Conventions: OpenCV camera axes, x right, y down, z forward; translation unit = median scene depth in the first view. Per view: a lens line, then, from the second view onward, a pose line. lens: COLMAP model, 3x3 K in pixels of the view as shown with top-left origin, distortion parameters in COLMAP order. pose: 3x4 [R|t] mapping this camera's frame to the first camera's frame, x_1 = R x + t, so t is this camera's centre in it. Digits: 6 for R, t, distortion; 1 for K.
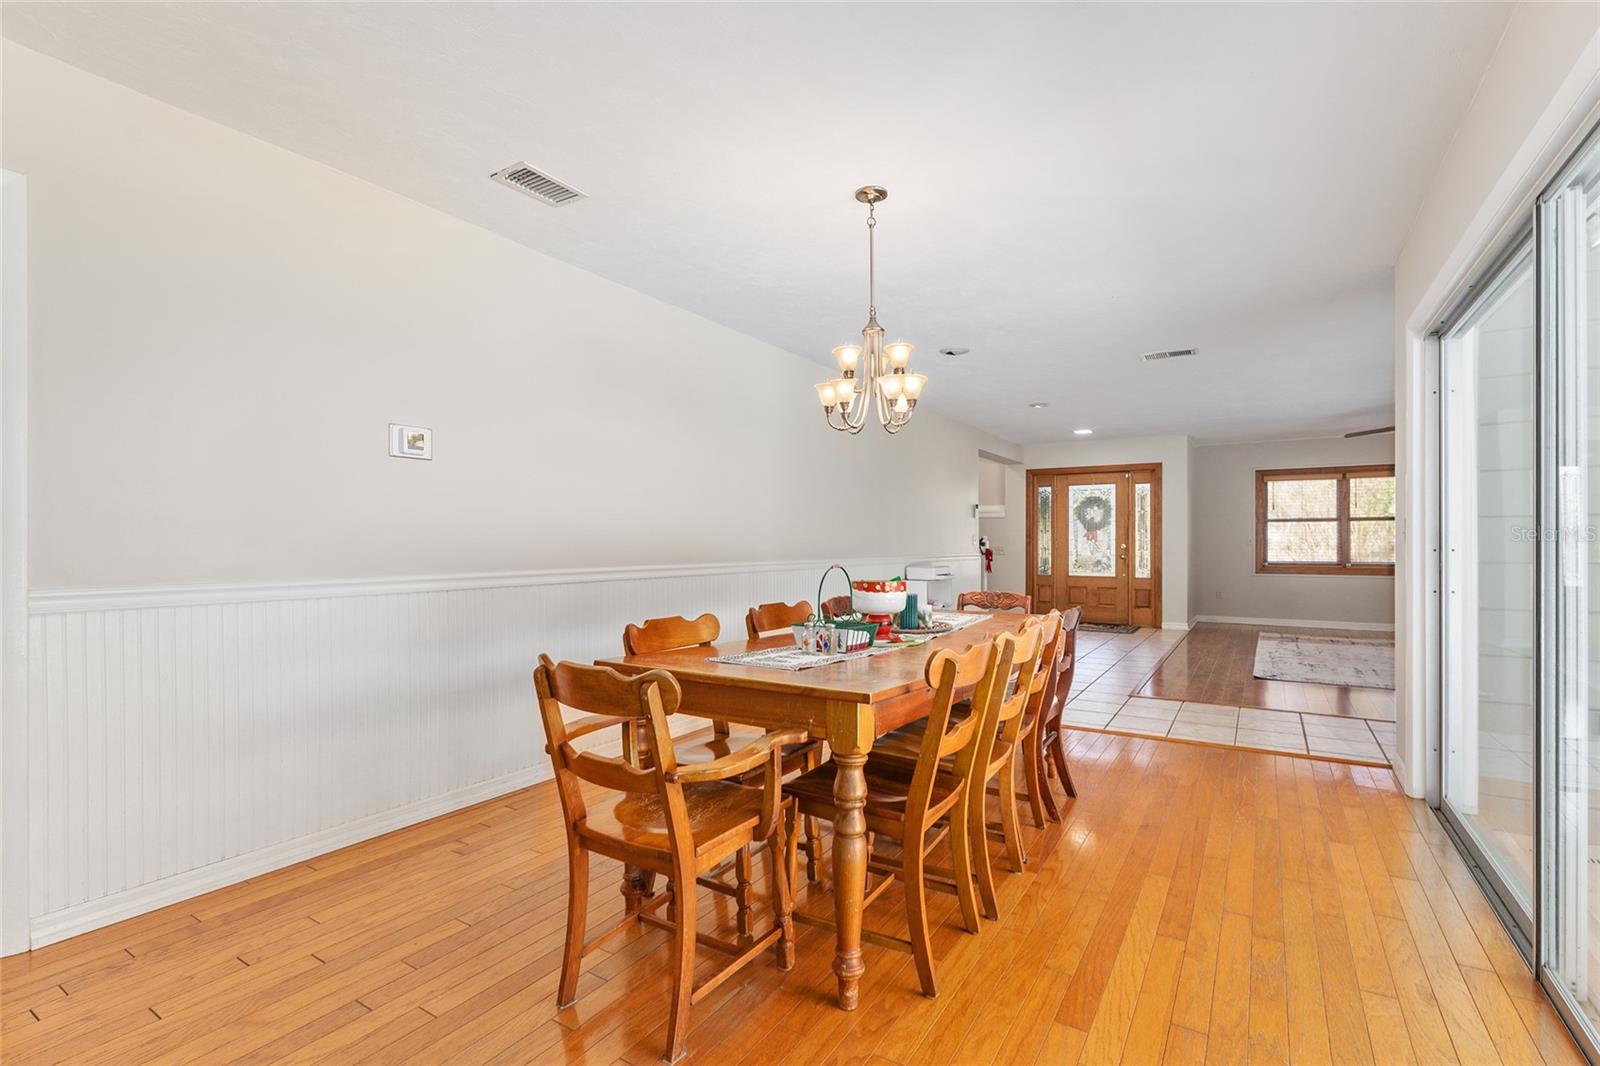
lens RADIAL K [[717.3, 0, 797.8], [0, 717.3, 539.2], [0, 0, 1]] dist [-0.002204, 0.000115]
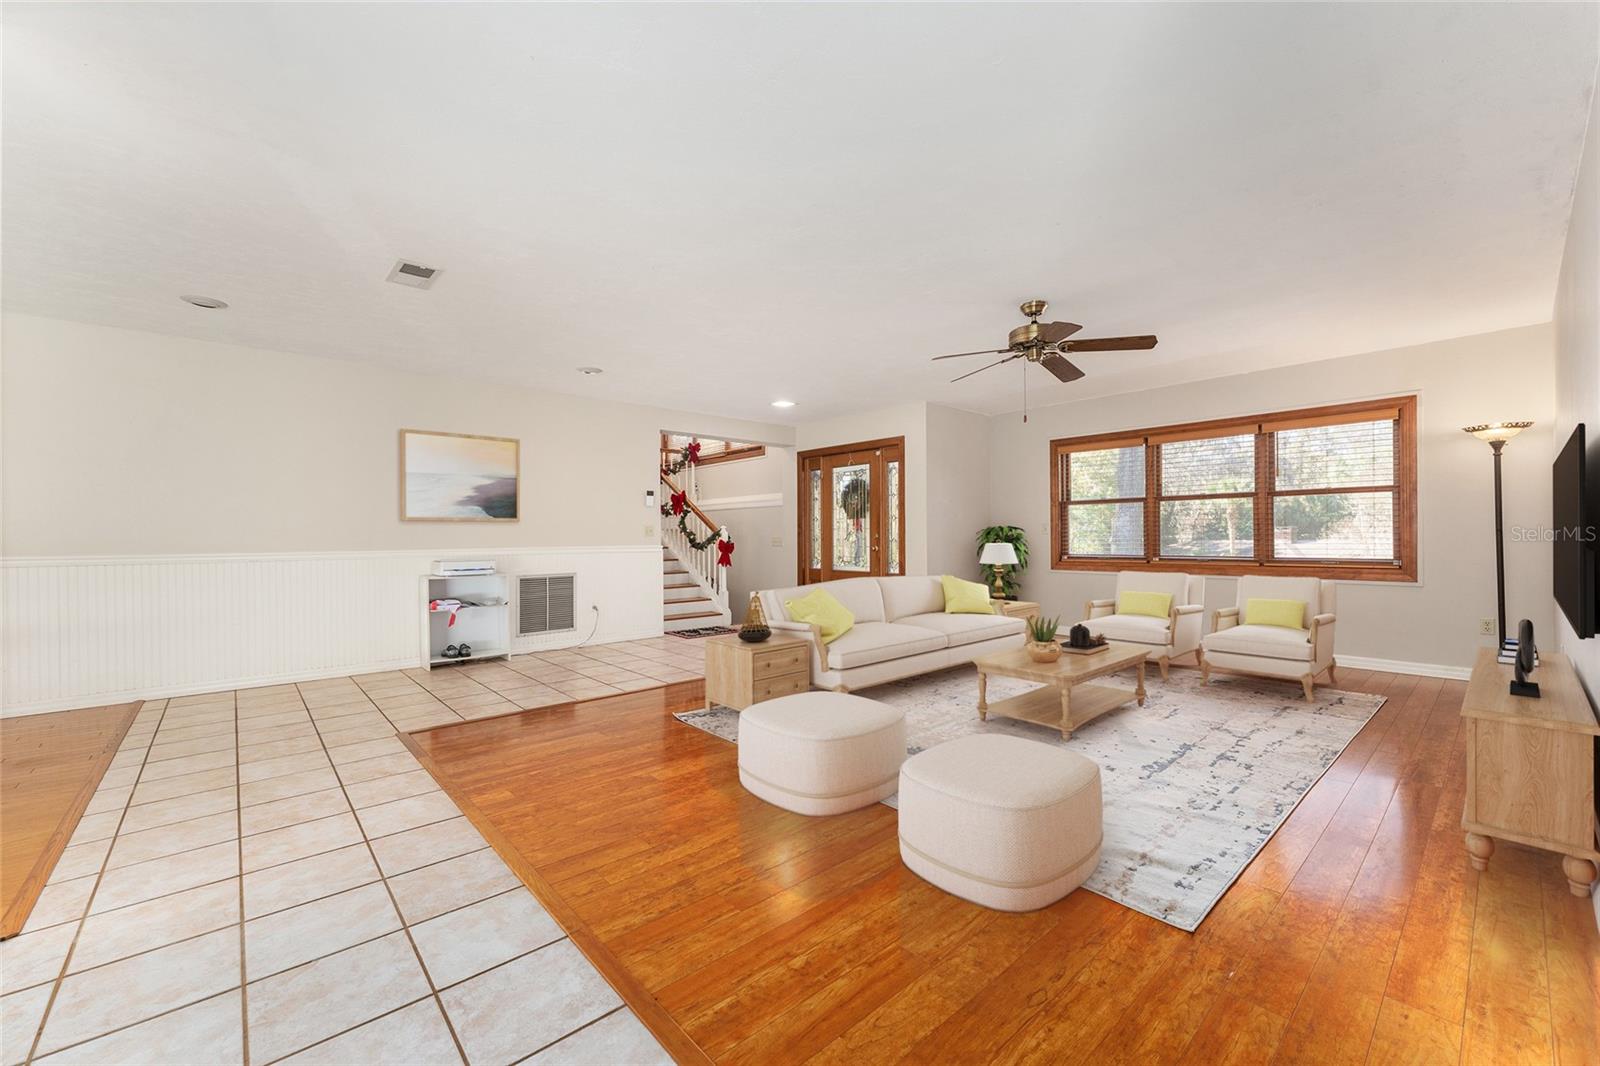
lens RADIAL K [[636.3, 0, 792.4], [0, 636.3, 538.0], [0, 0, 1]] dist [0.000231, -0.000936]
pose [[0.962034, -0.002634, -0.272919, 0.567131], [0.003813, 0.999986, 0.003790, 0.009519], [0.272905, -0.004687, 0.962030, 0.239506]]
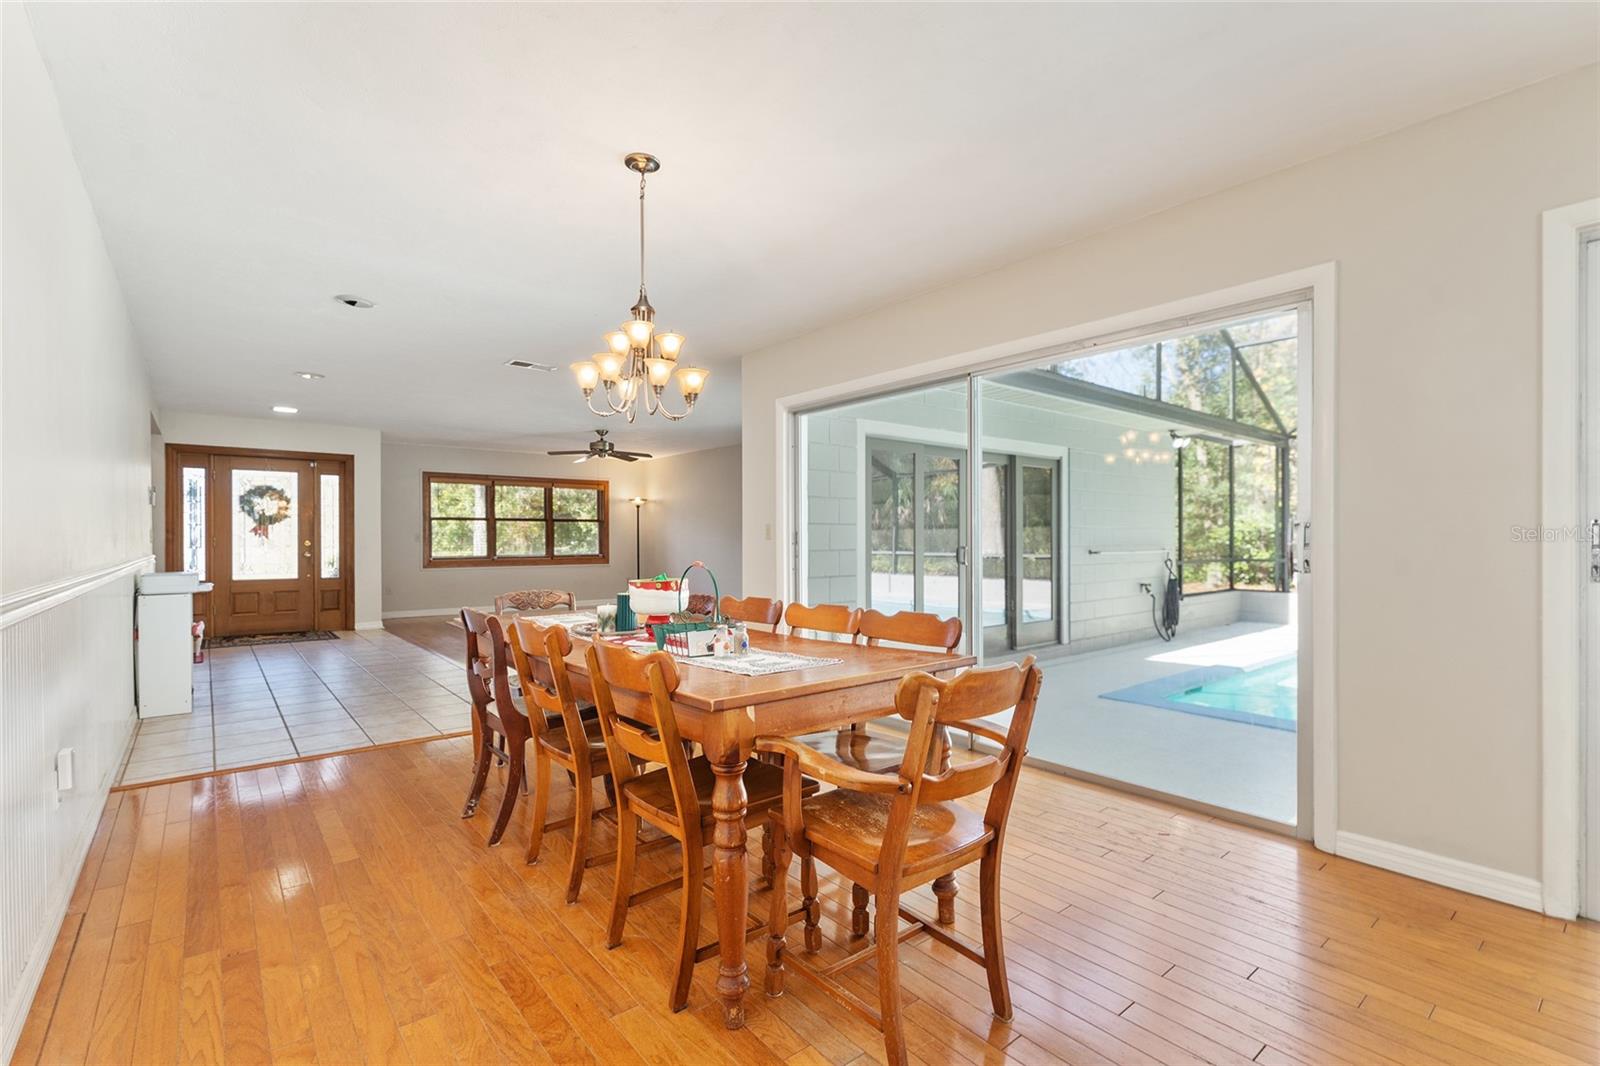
lens RADIAL K [[717.3, 0, 795.9], [0, 717.3, 534.6], [0, 0, 1]] dist [-0.002204, 0.000115]
pose [[0.319752, 0.006151, 0.947481, -0.196431], [-0.004329, 0.999978, -0.005031, 0.000843], [-0.947491, -0.002492, 0.319771, 0.138403]]
